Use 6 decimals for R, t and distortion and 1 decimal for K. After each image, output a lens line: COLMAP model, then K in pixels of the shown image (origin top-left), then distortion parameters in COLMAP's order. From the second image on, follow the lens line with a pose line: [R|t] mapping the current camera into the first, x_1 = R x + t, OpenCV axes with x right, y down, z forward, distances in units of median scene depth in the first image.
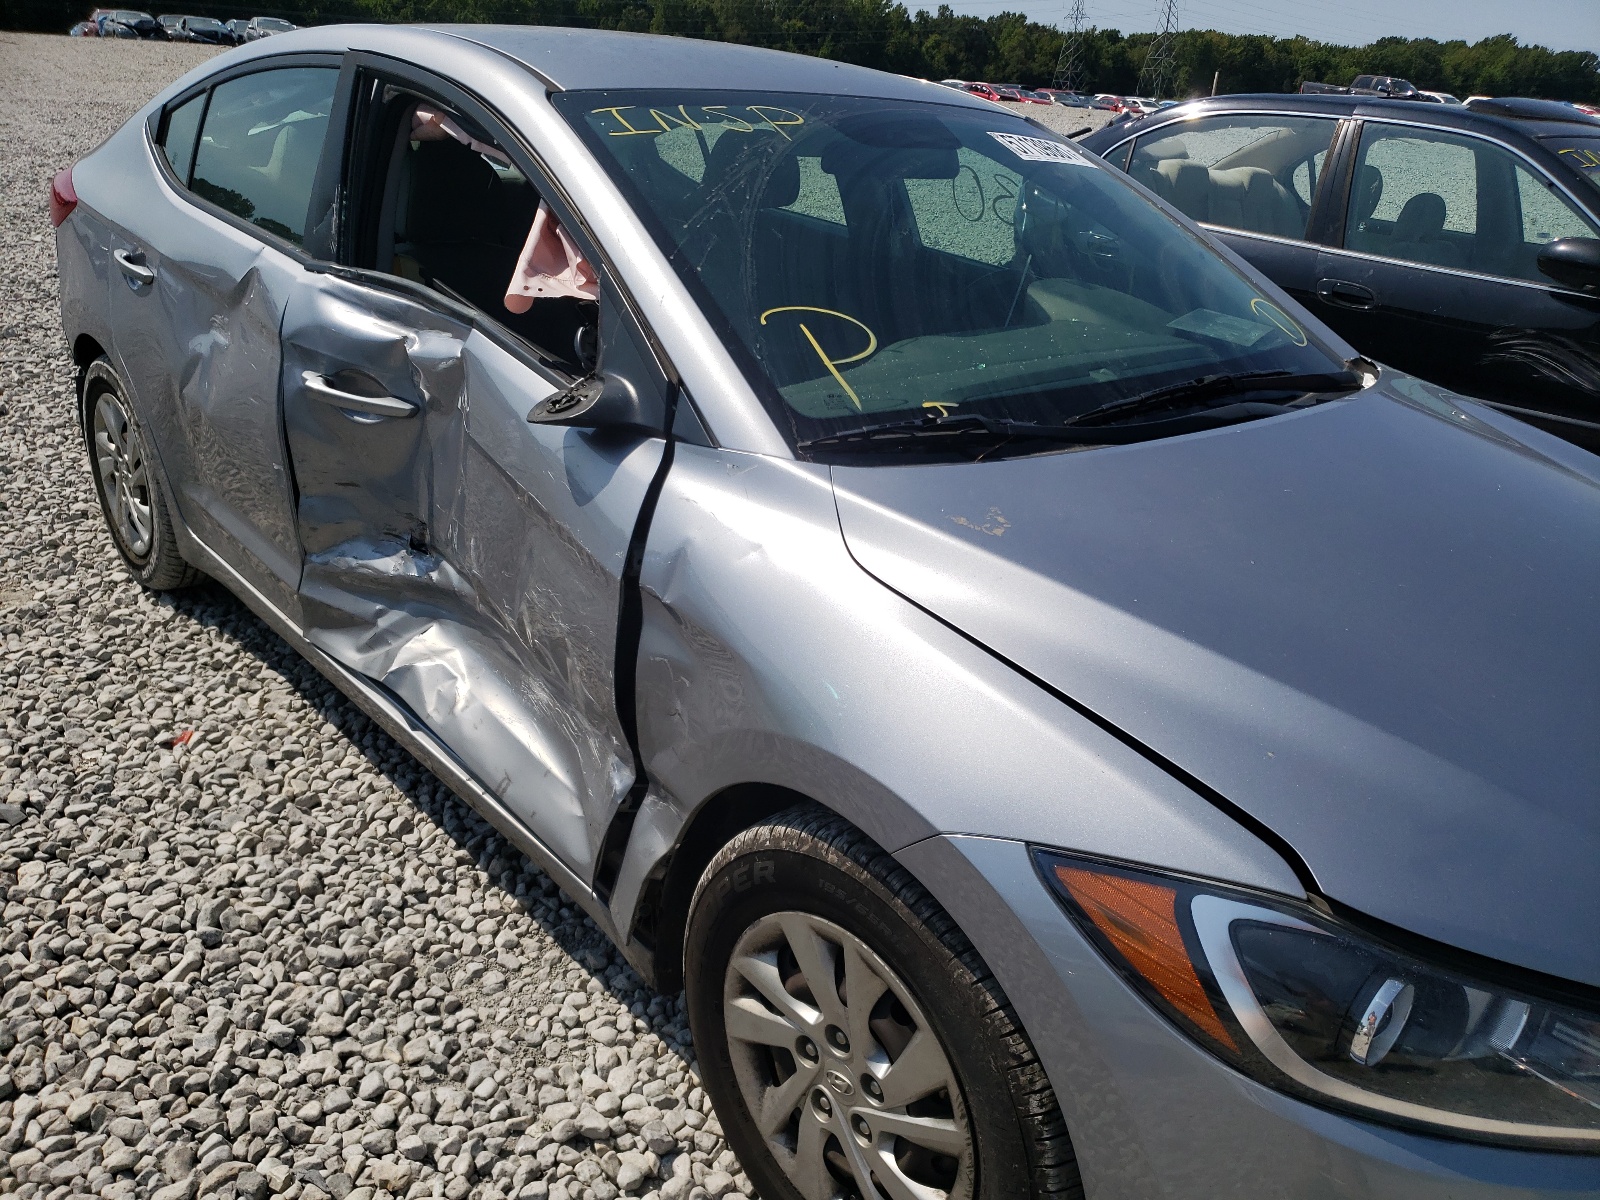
lens RADIAL K [[1217.7, 0, 798.1], [0, 1217.7, 601.5], [0, 0, 1]] dist [0.013068, 0.011660]
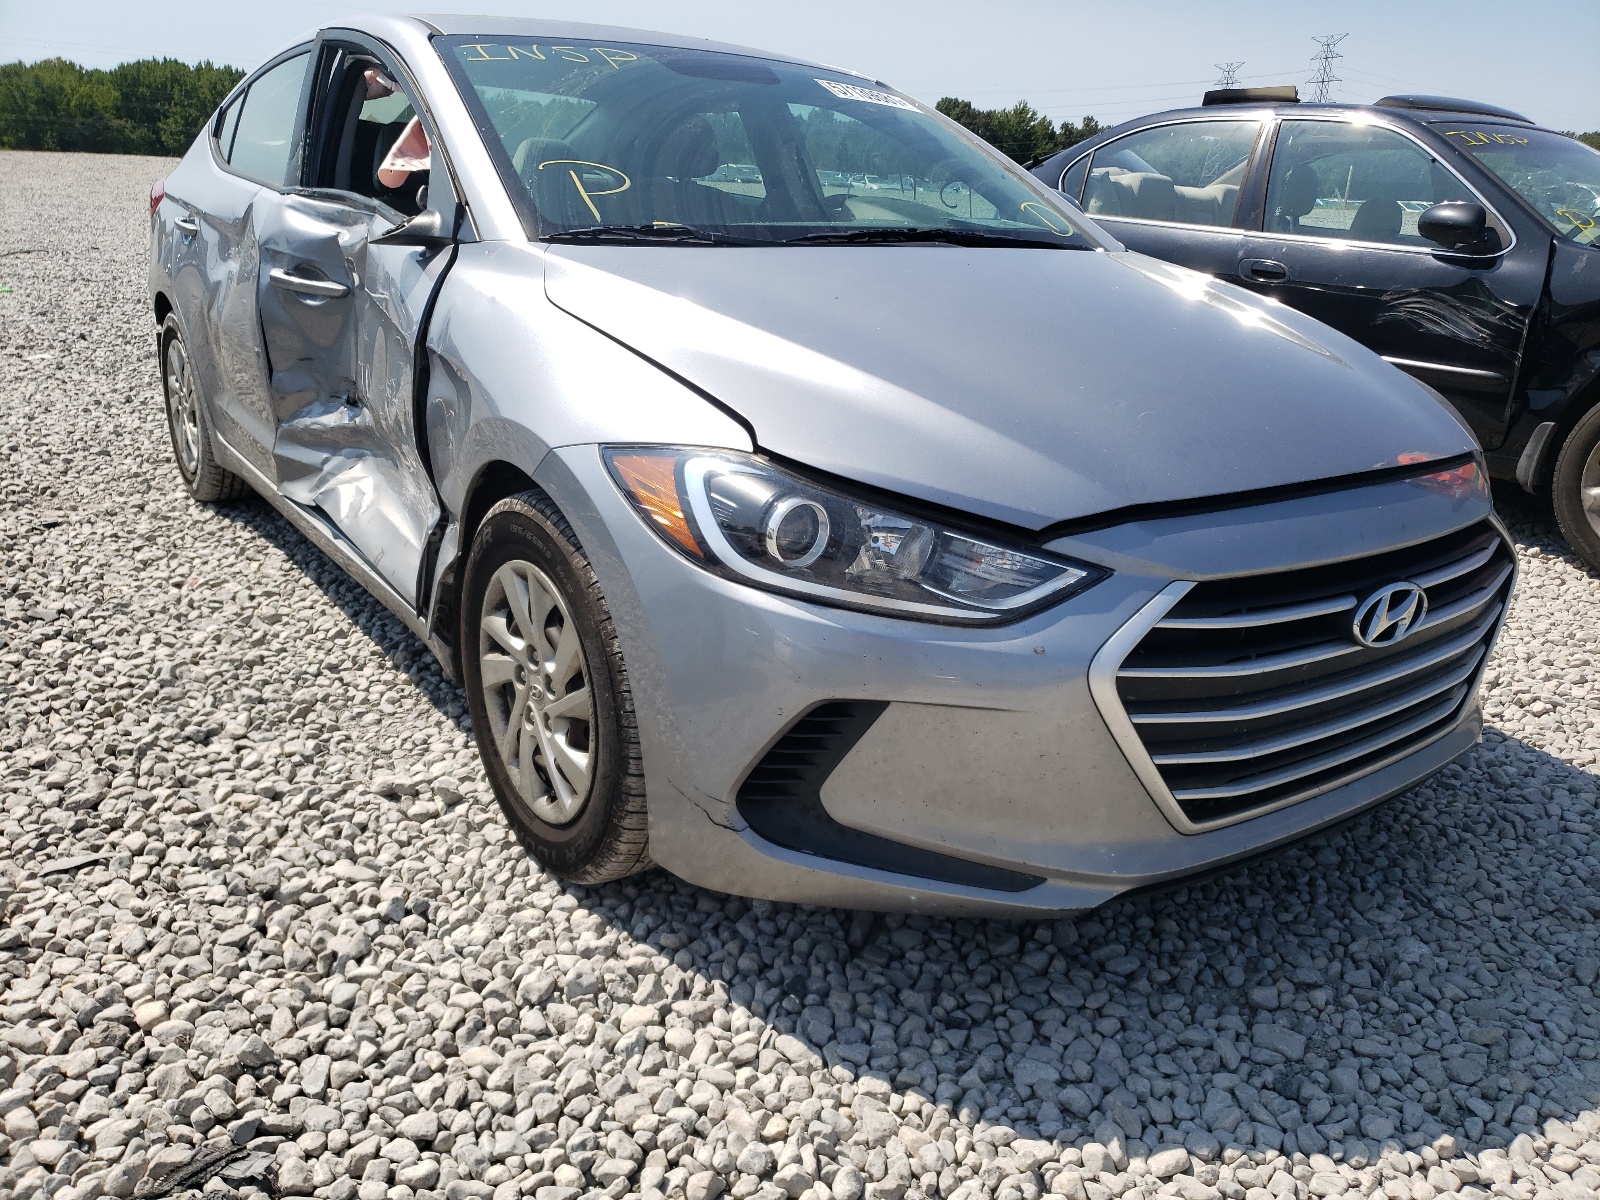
lens RADIAL K [[1217.7, 0, 801.6], [0, 1217.7, 598.3], [0, 0, 1]] dist [0.013068, 0.011660]
pose [[0.992782, 0.011836, -0.119346, 0.322483], [-0.022127, 0.996112, -0.085277, 0.267417], [0.117873, 0.087303, 0.989184, -0.196624]]
